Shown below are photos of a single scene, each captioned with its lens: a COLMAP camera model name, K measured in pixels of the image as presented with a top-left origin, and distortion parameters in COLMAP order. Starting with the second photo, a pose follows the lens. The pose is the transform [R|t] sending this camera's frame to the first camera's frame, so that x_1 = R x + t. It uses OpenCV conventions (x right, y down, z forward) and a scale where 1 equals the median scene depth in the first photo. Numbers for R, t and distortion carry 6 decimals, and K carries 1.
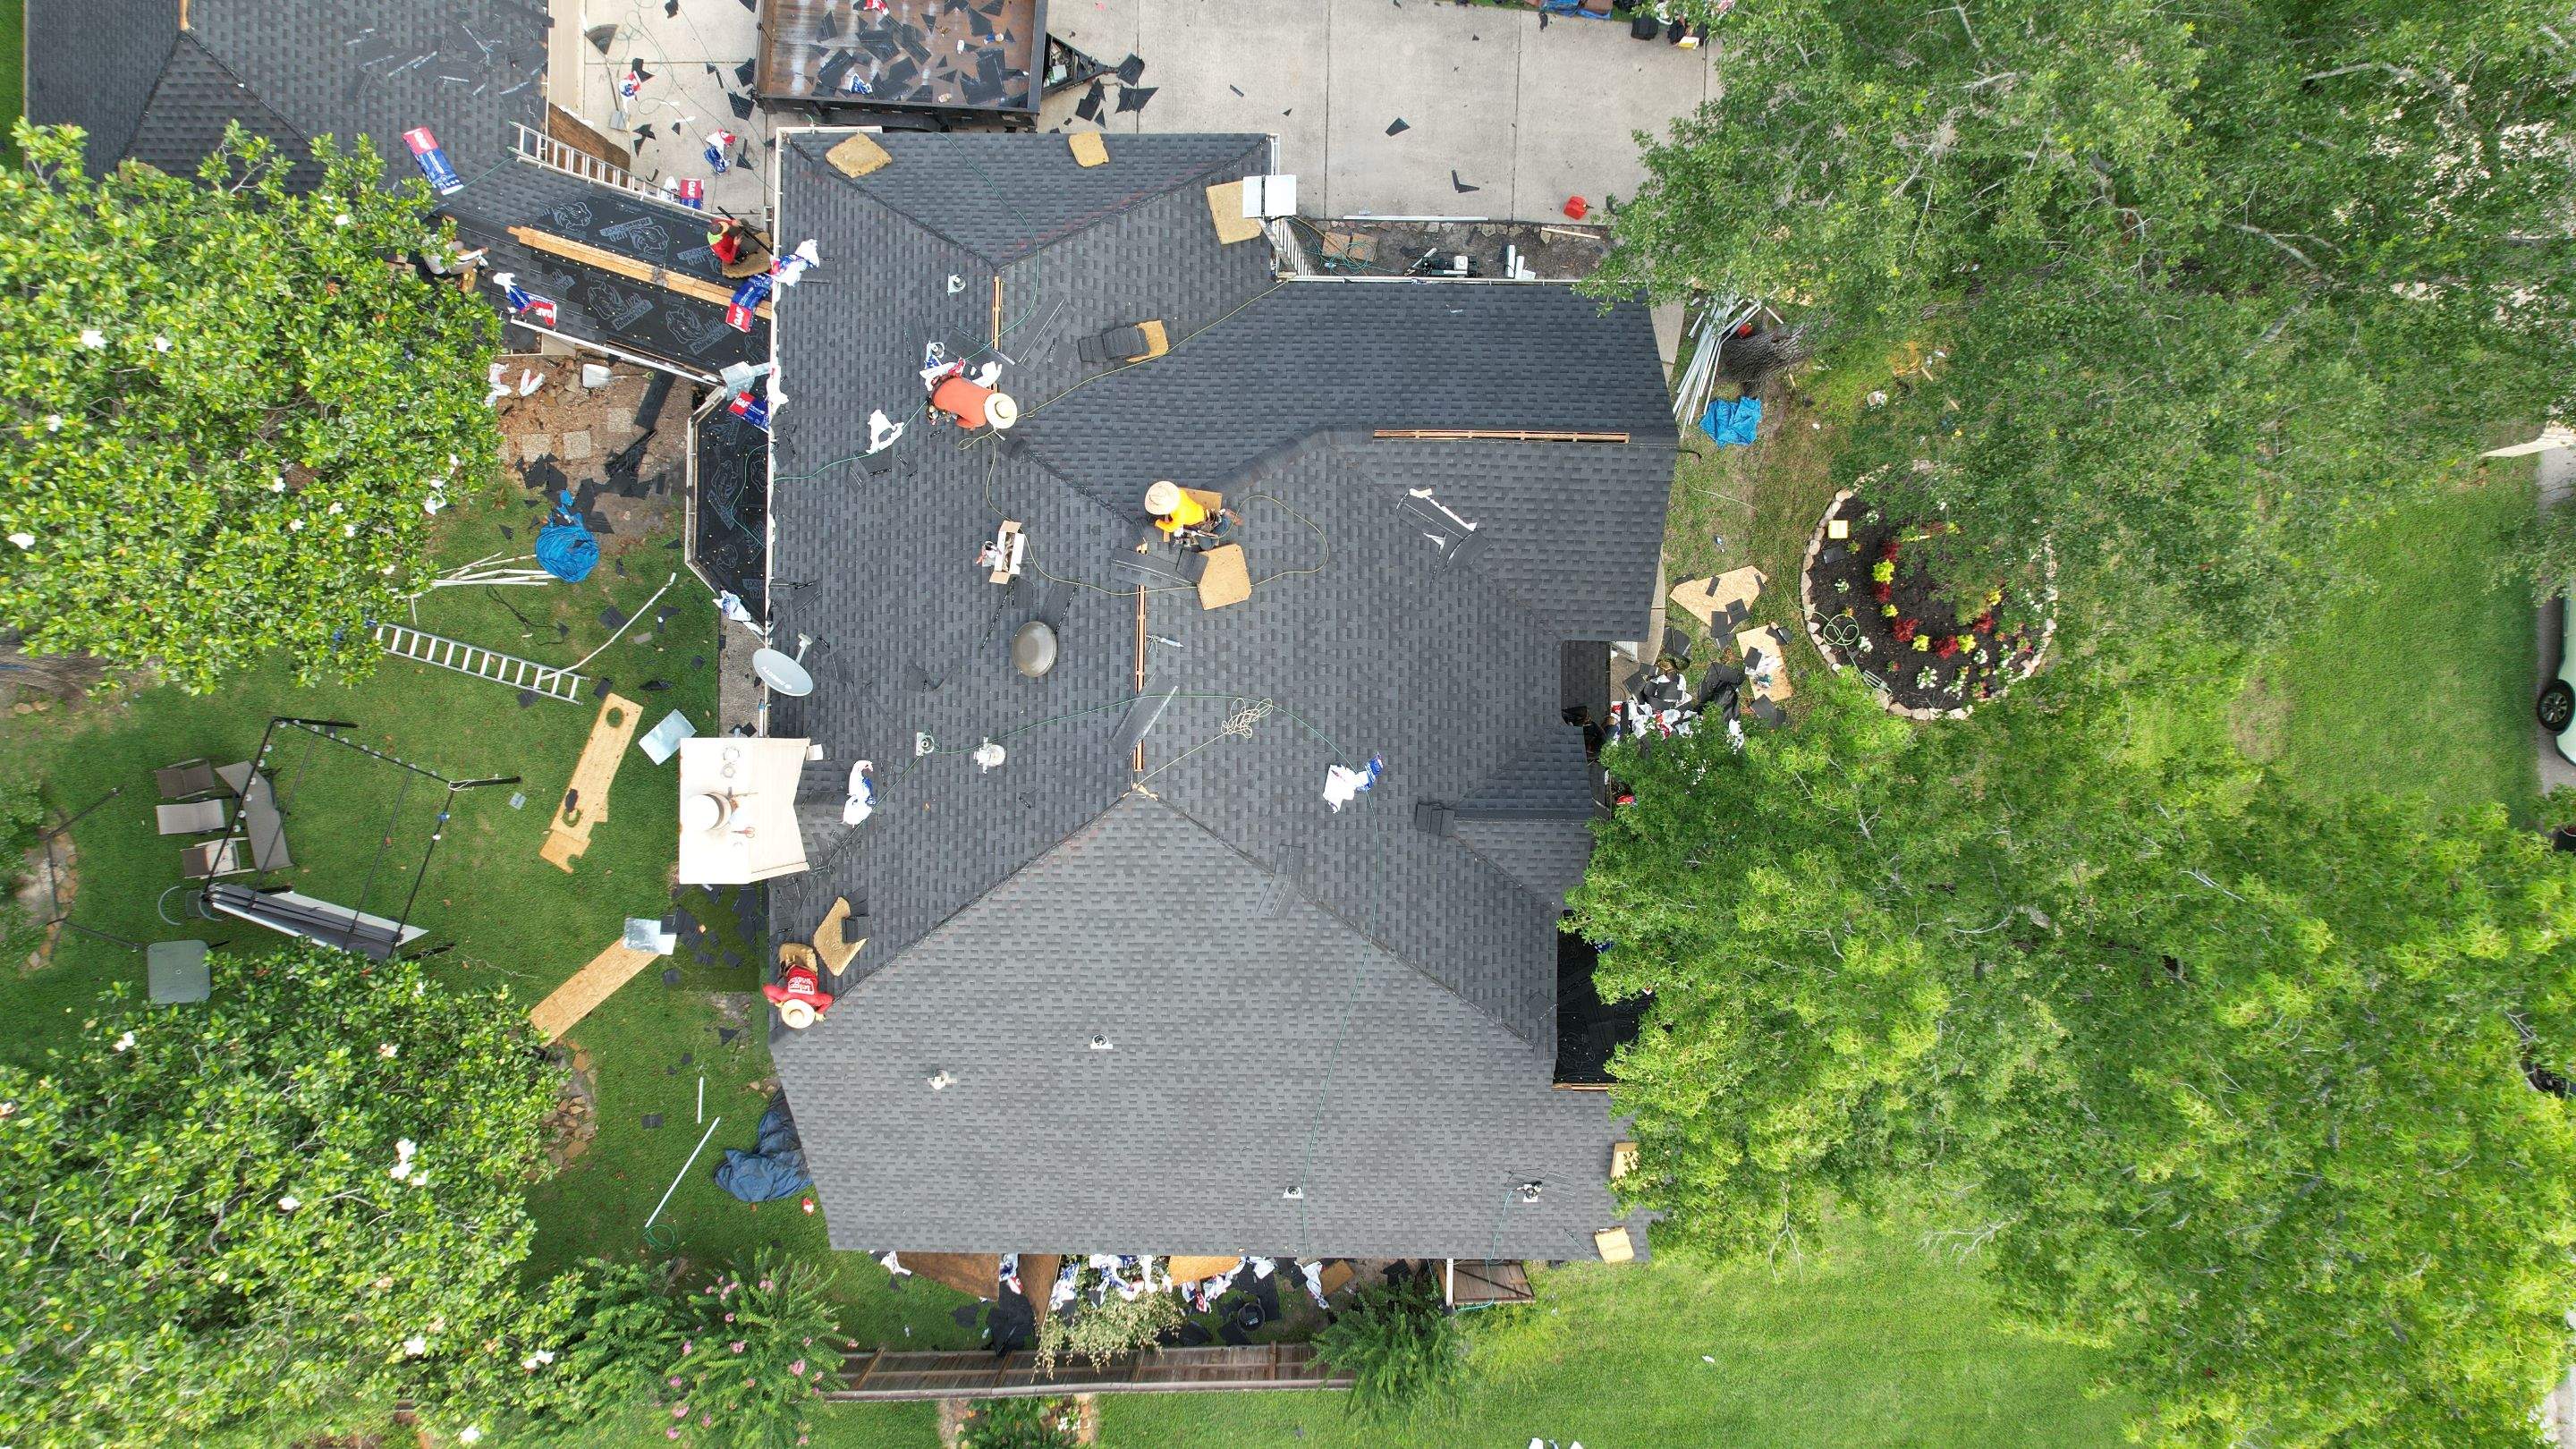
lens RADIAL K [[1639.8, 0, 1281.8], [0, 1639.8, 713.1], [0, 0, 1]] dist [-0.078788, 0.072021]
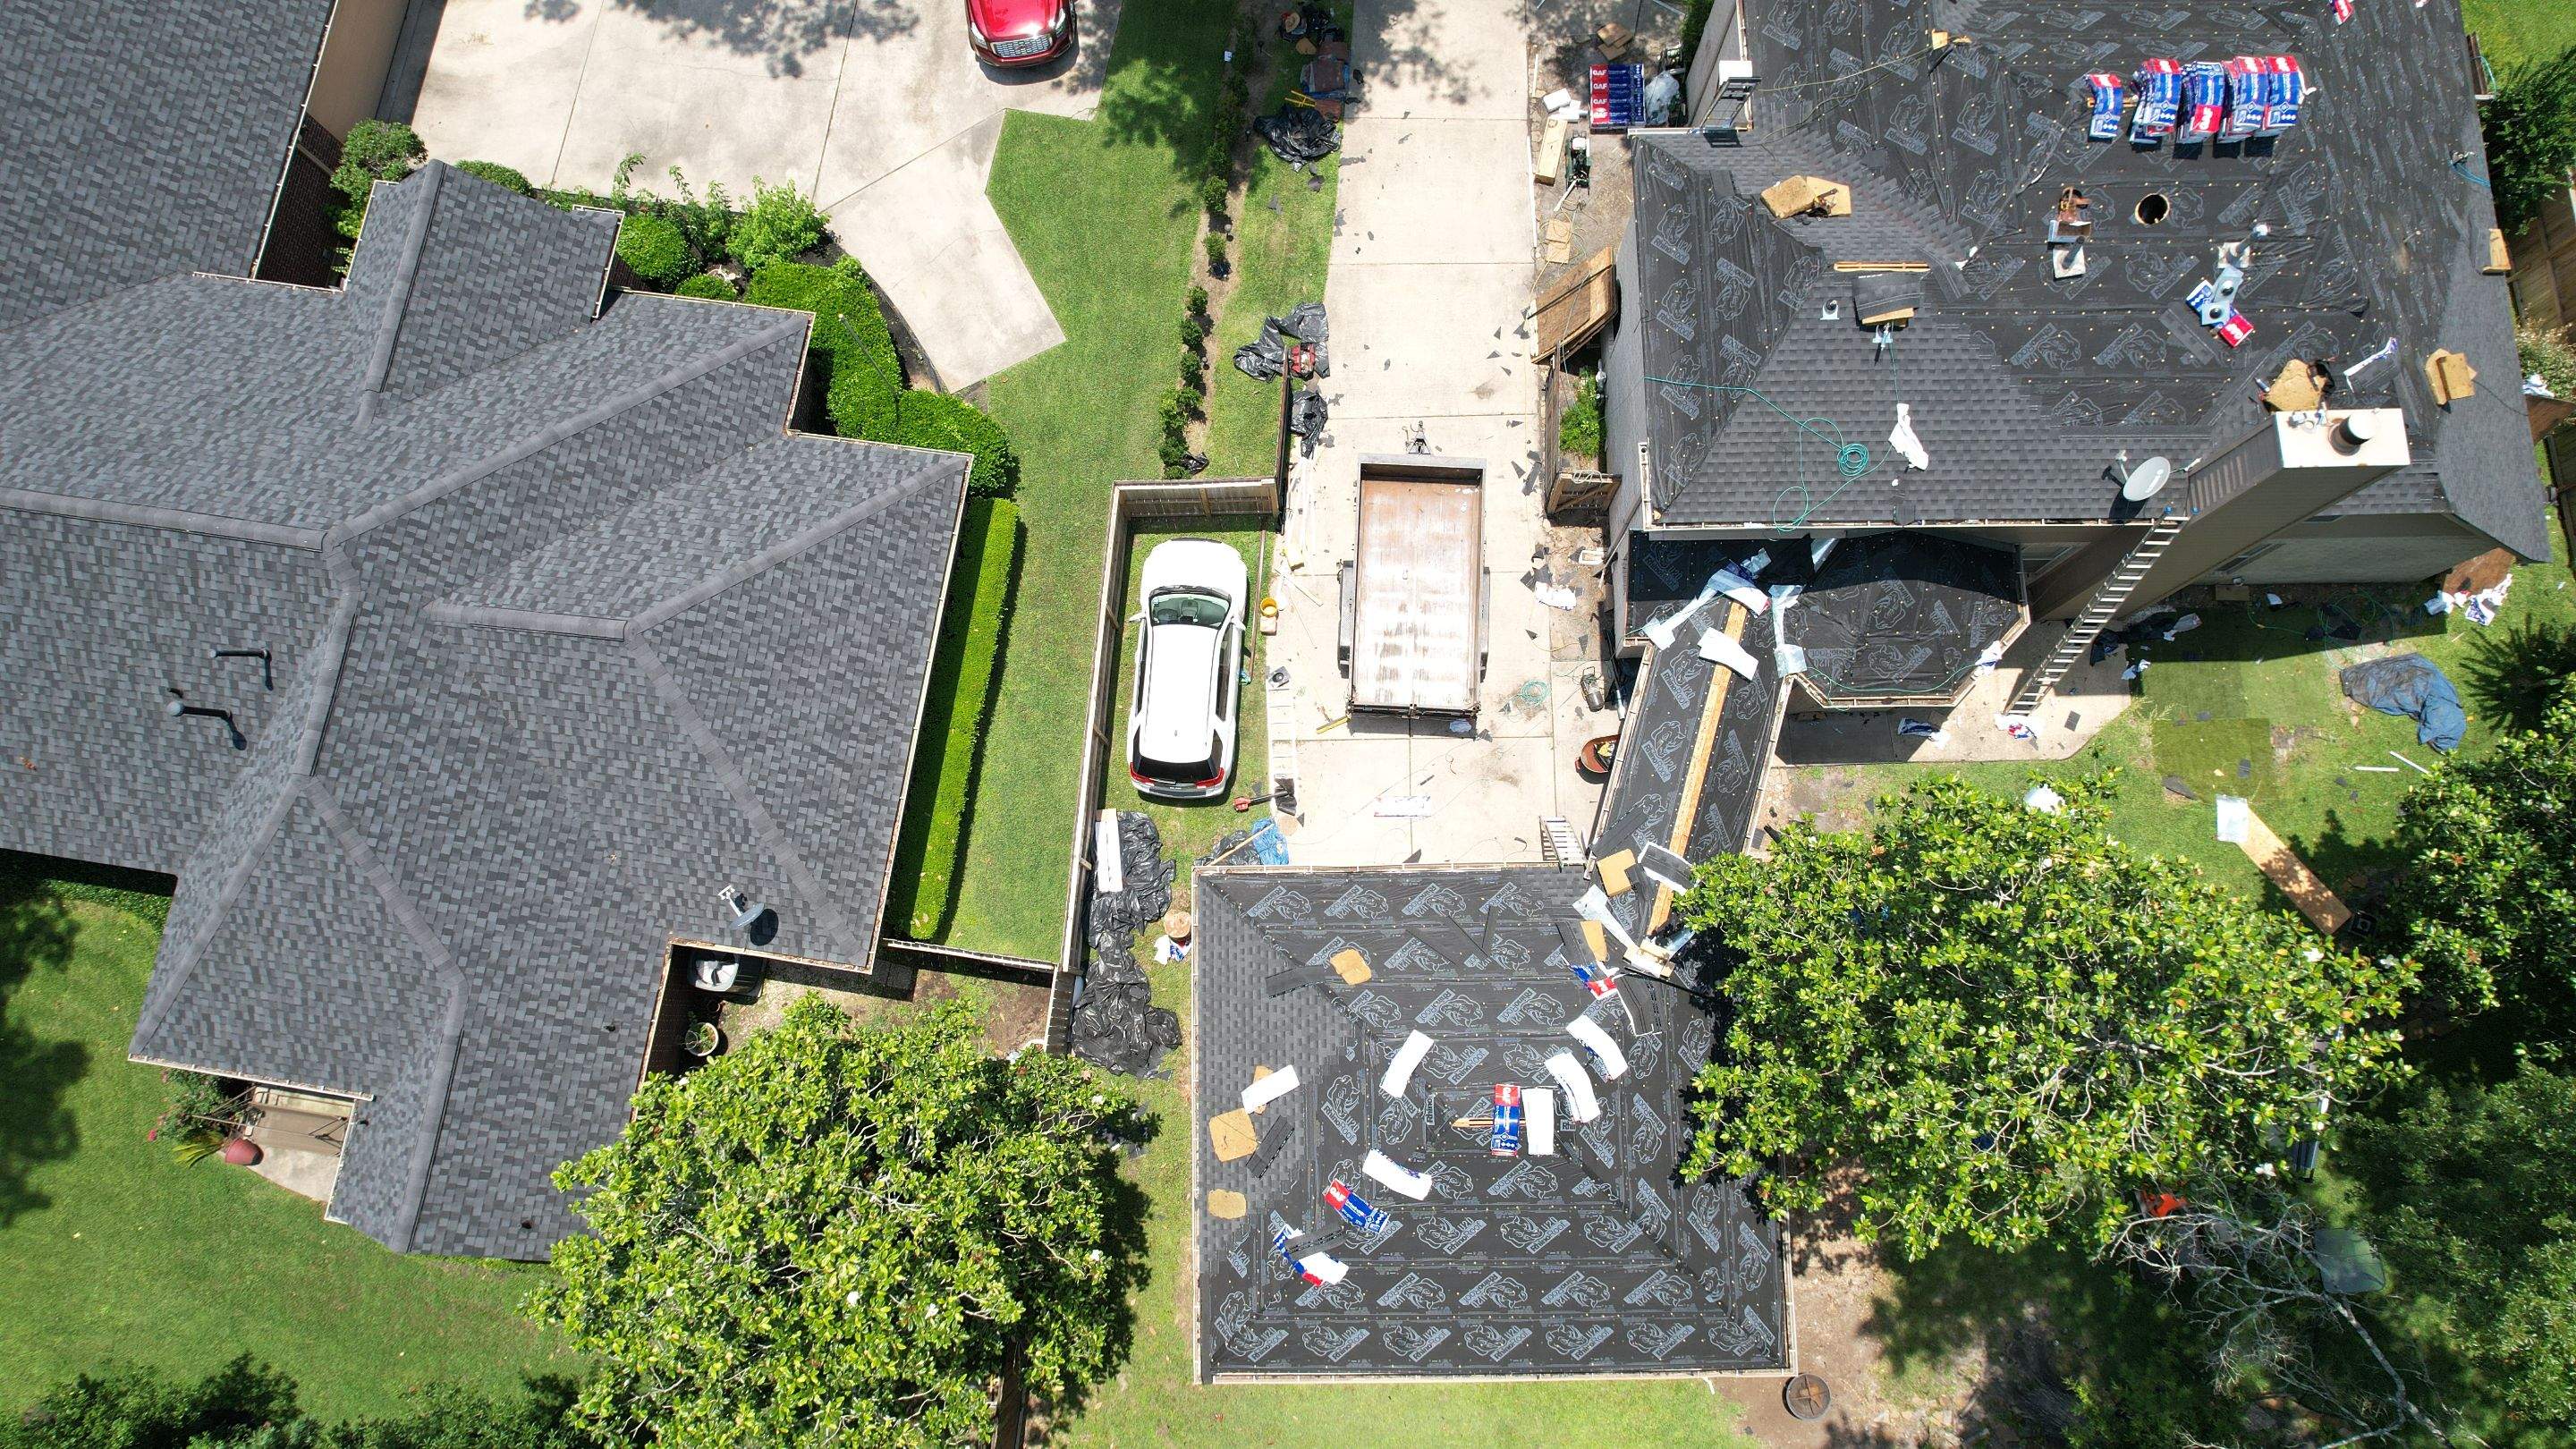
lens RADIAL K [[1639.8, 0, 1284.9], [0, 1639.8, 721.2], [0, 0, 1]] dist [-0.078788, 0.072021]
pose [[-0.014490, -0.978672, 0.204918, -0.544474], [0.999783, -0.017244, -0.011658, -0.487607], [0.014943, 0.204704, 0.978710, -0.073373]]
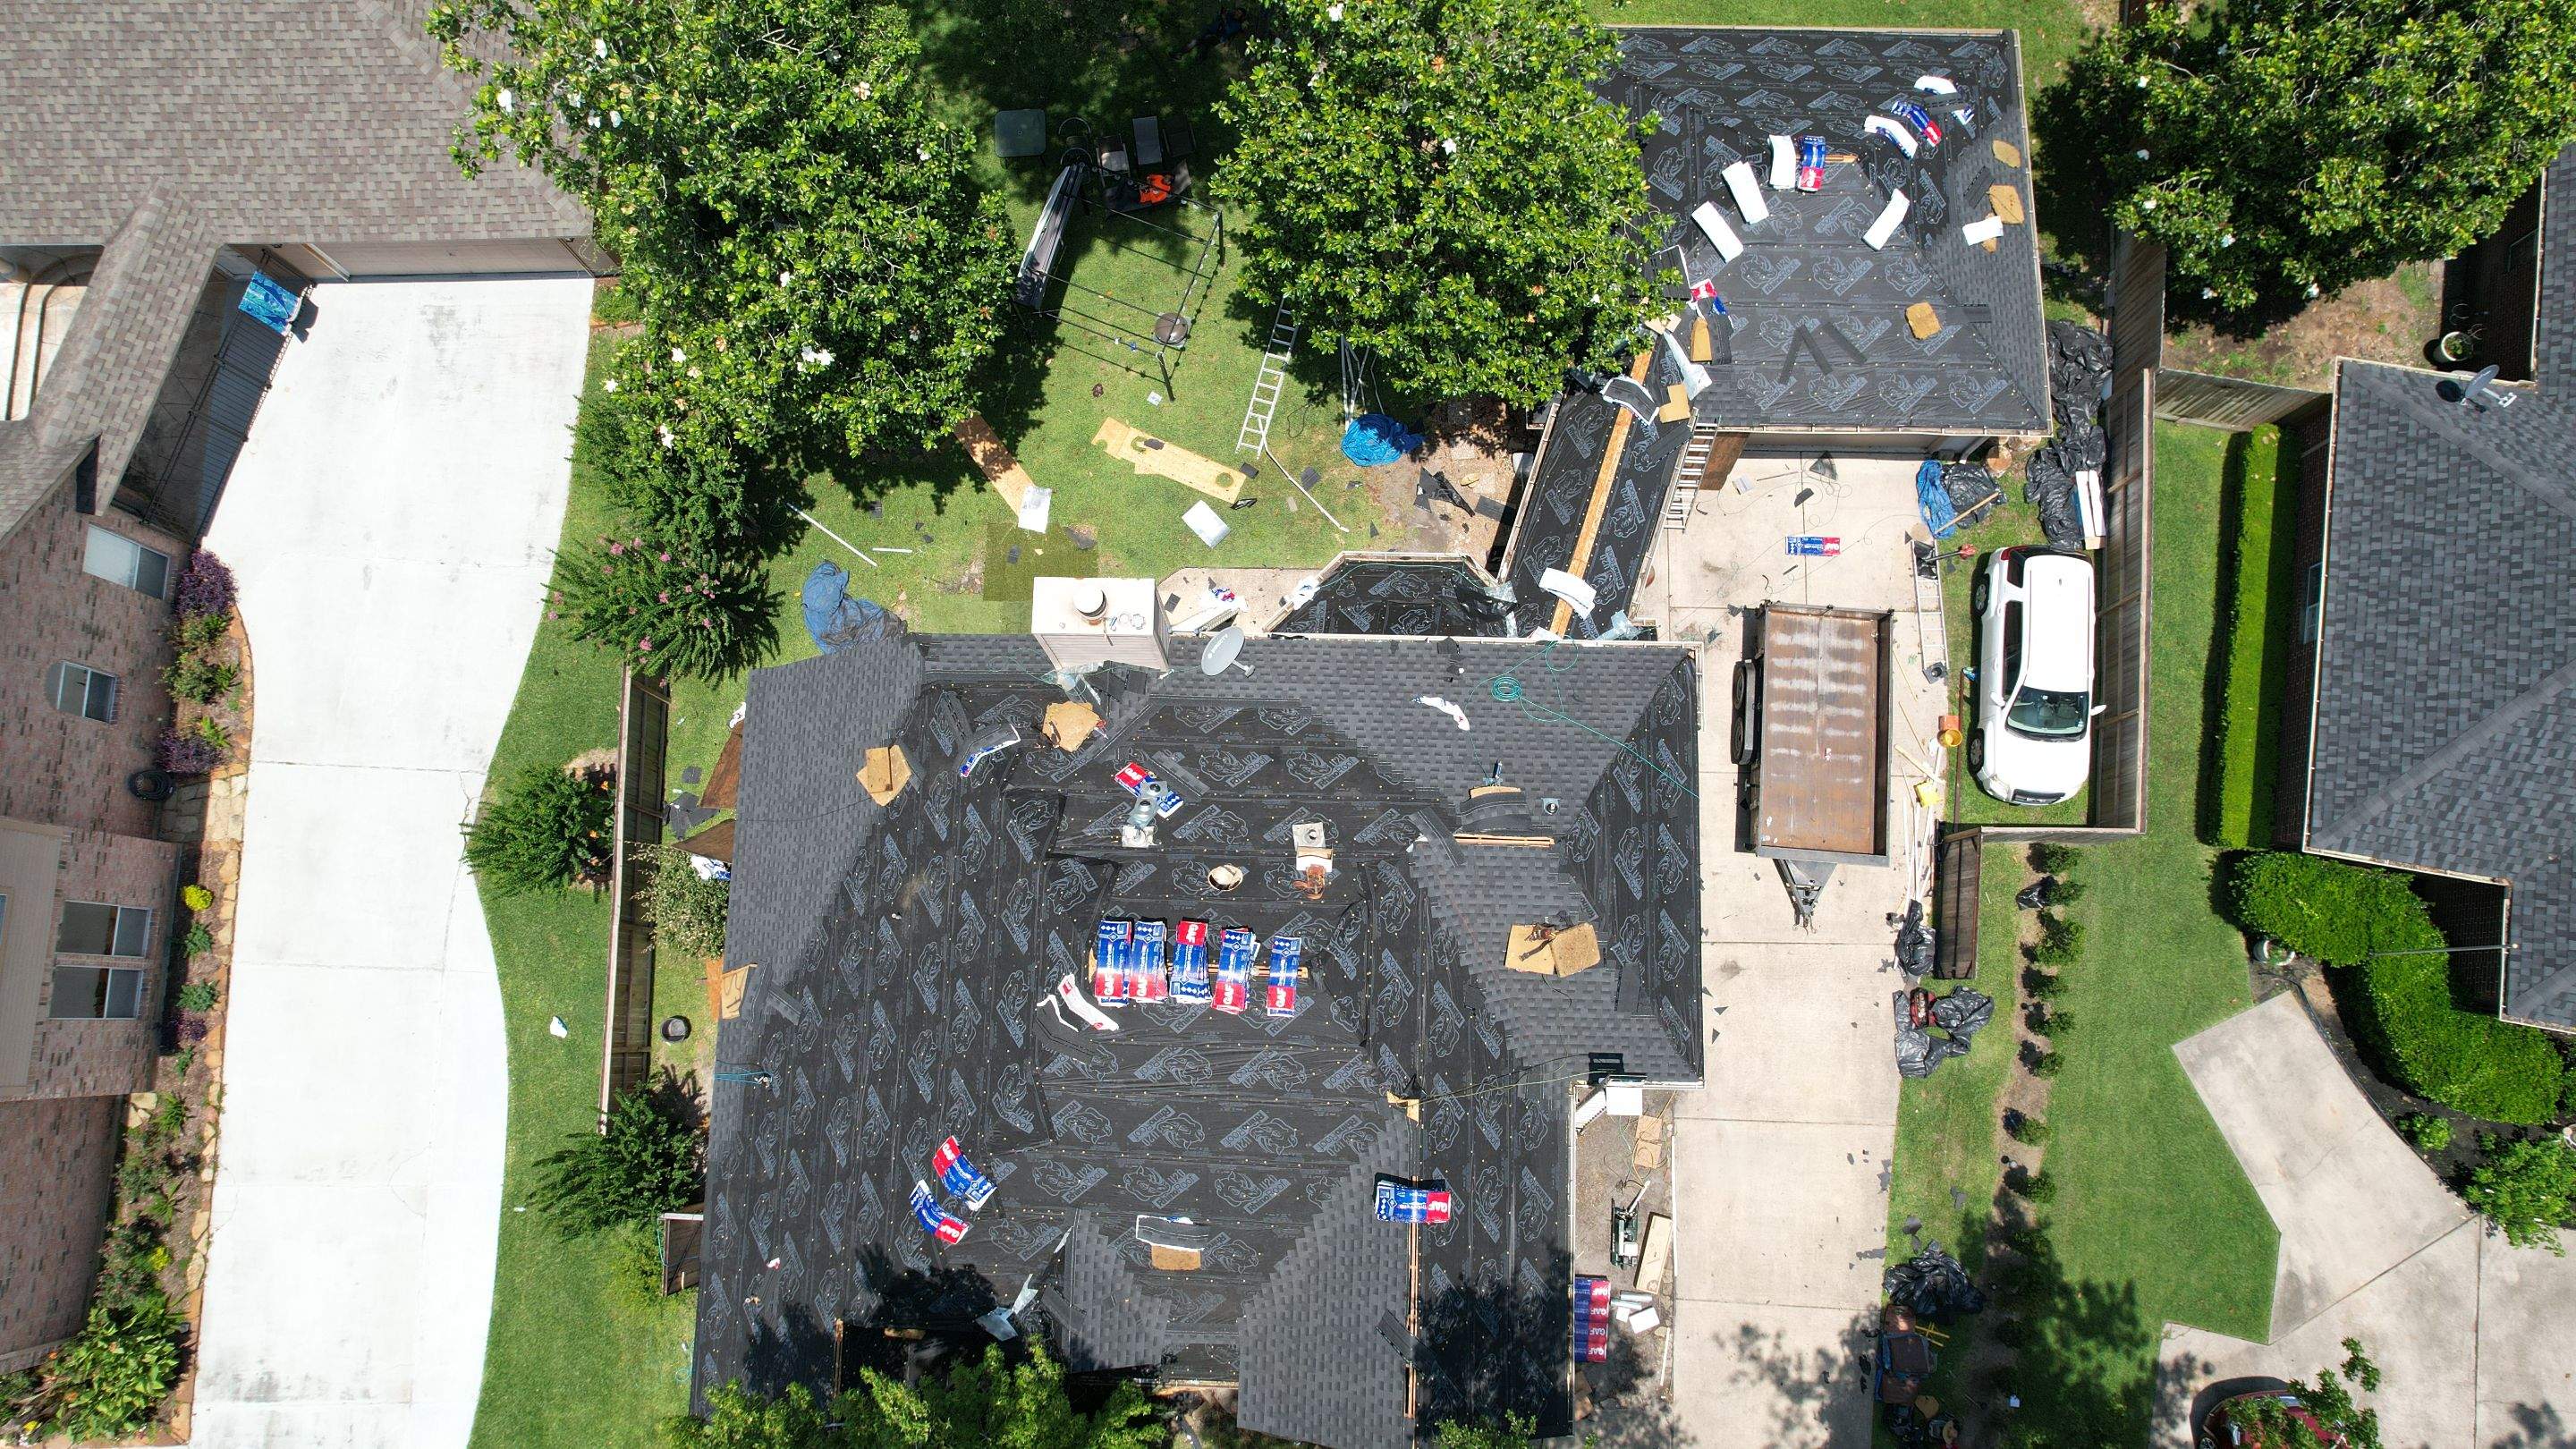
lens RADIAL K [[1639.8, 0, 1286.9], [0, 1639.8, 716.6], [0, 0, 1]] dist [-0.078788, 0.072021]
pose [[-0.017073, 0.983847, -0.178194, -0.039637], [-0.999040, -0.009595, 0.042744, -0.094723], [0.040343, 0.178753, 0.983067, -0.113667]]
